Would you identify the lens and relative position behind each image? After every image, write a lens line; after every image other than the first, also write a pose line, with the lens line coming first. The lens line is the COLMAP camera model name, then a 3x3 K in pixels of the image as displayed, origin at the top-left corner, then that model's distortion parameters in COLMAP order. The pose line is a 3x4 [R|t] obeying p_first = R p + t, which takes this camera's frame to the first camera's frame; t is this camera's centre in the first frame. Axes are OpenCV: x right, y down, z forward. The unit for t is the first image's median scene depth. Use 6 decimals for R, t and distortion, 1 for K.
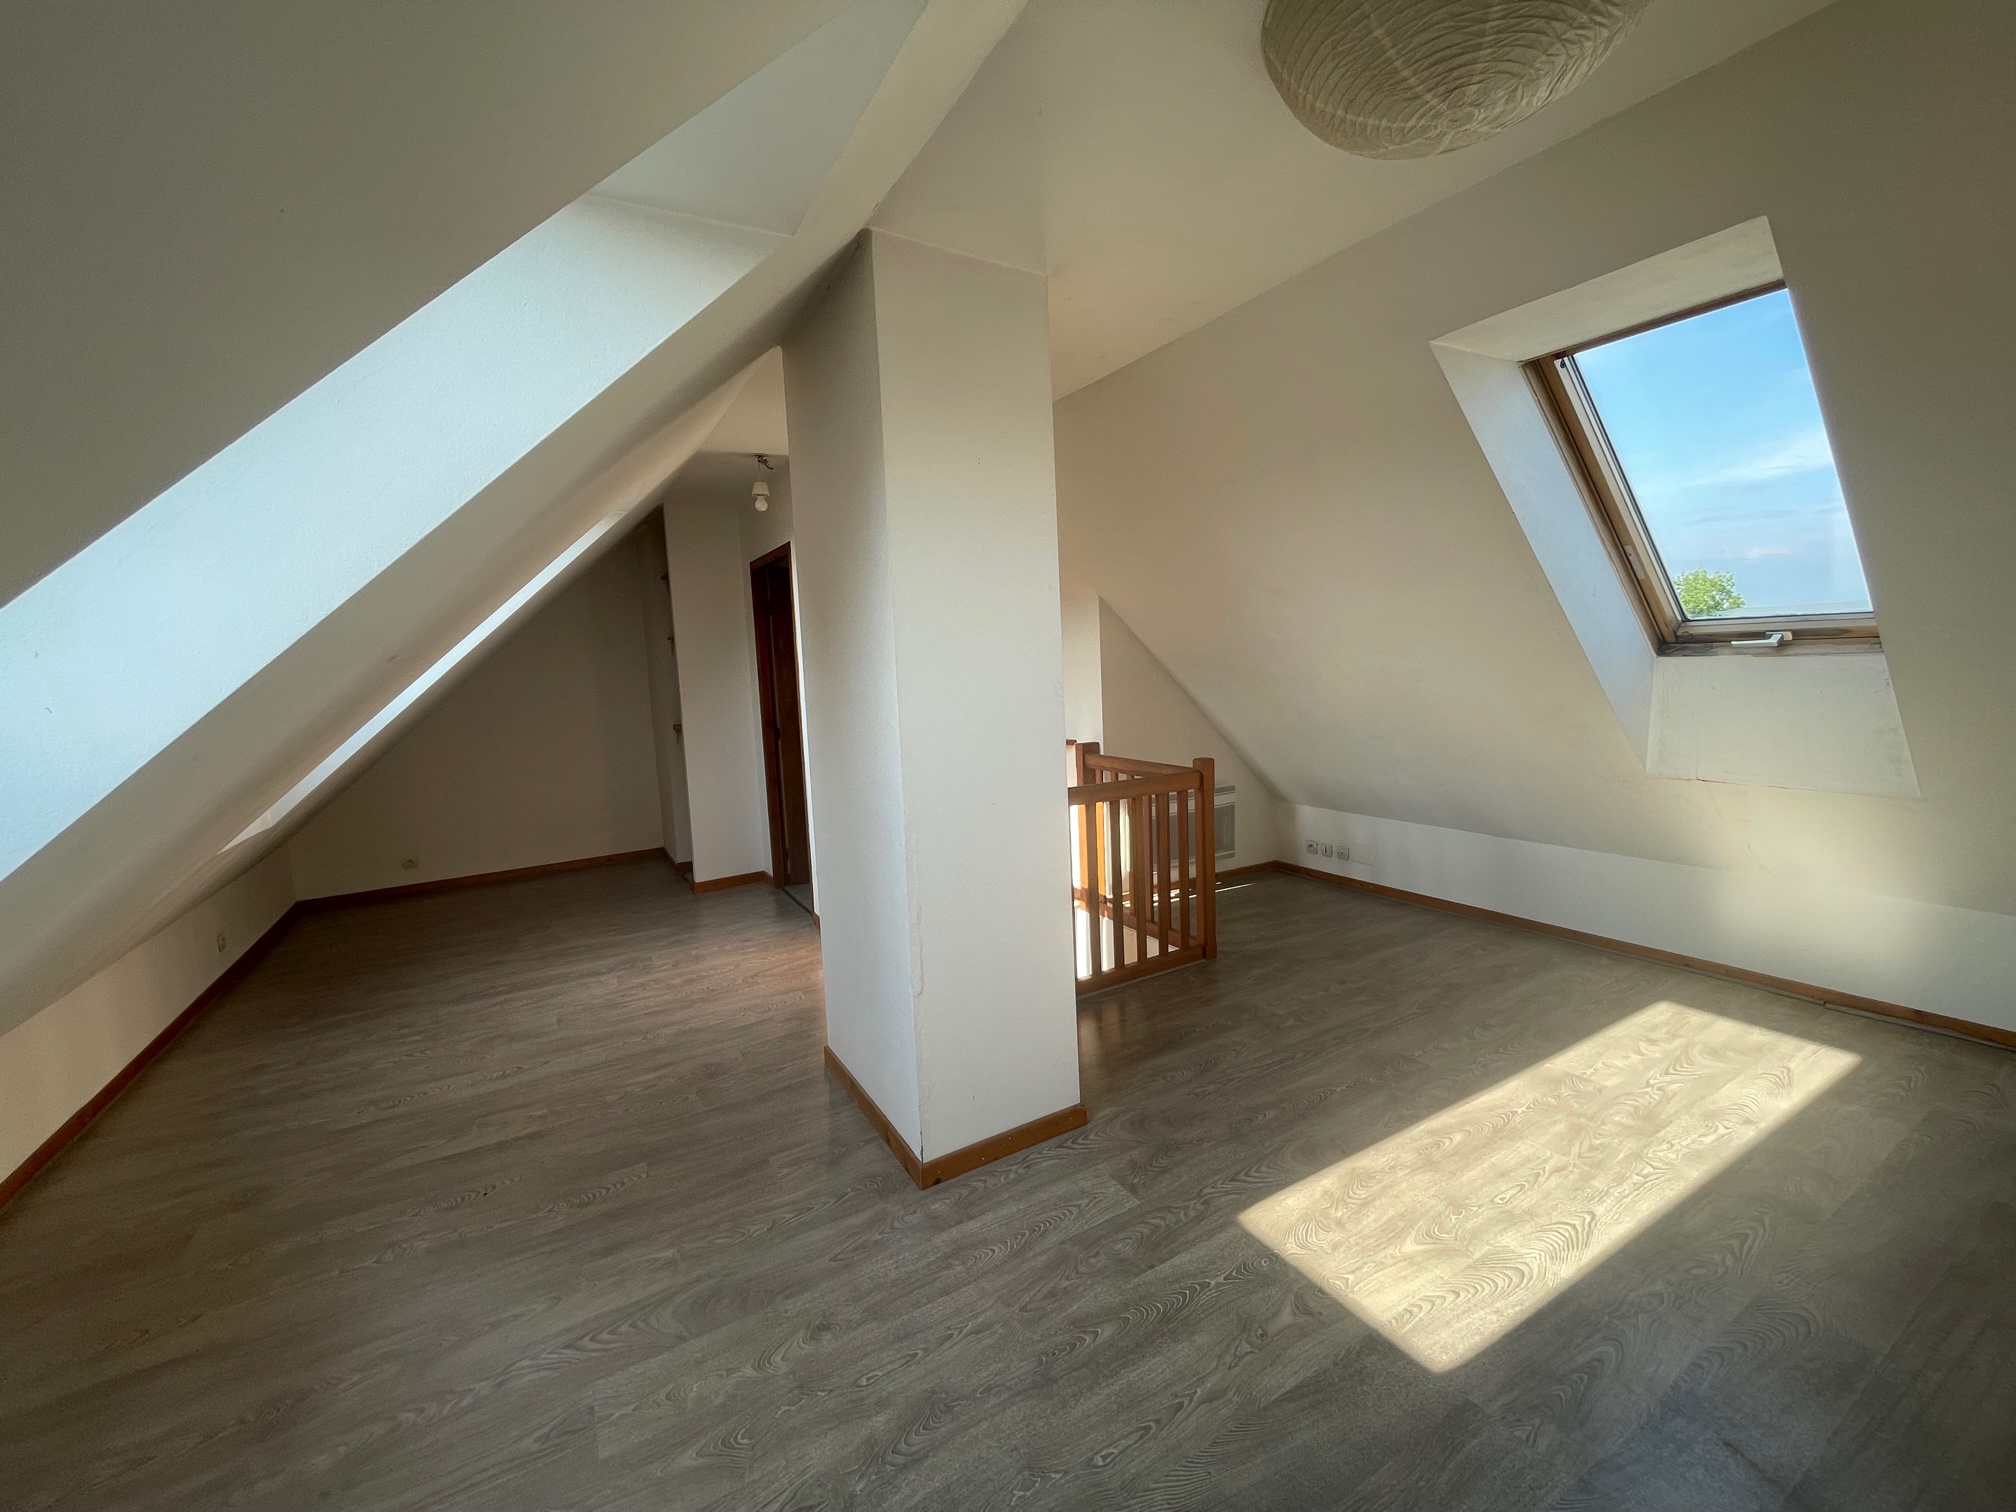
lens RADIAL K [[828.1, 0, 1008.0], [0, 828.1, 756.0], [0, 0, 1]] dist [0.000853, 0.000309]
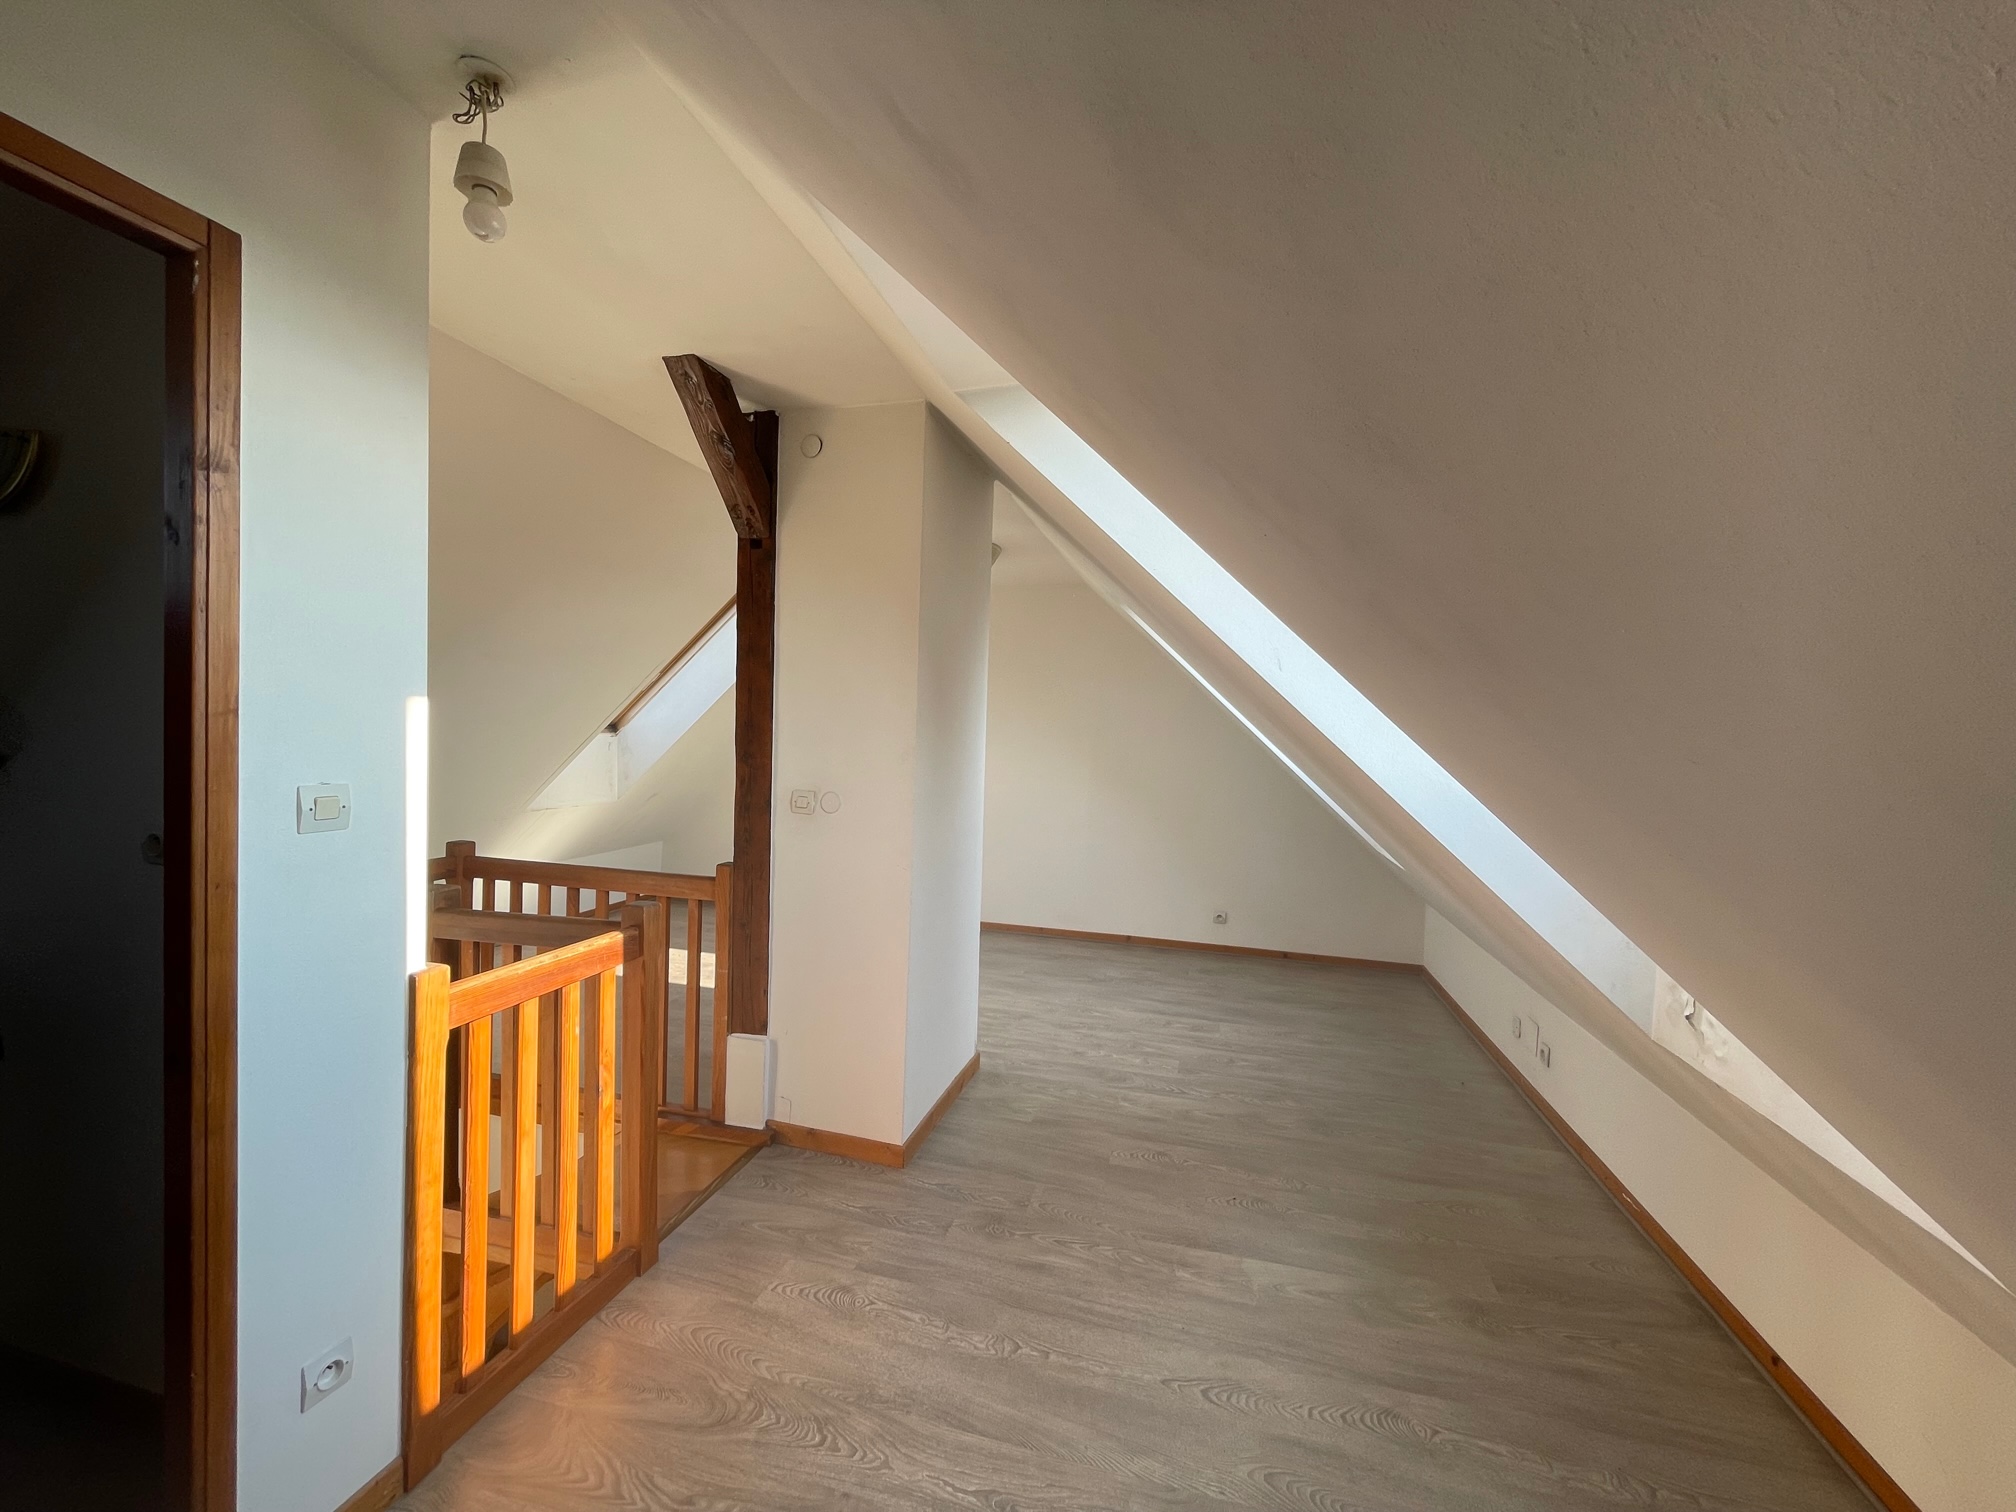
lens RADIAL K [[828.1, 0, 1008.0], [0, 828.1, 756.0], [0, 0, 1]] dist [0.000853, 0.000309]
pose [[-0.716572, -0.004762, 0.697496, -1.242192], [0.070956, 0.994291, 0.079685, -0.180405], [-0.693894, 0.106592, -0.712144, 2.033714]]
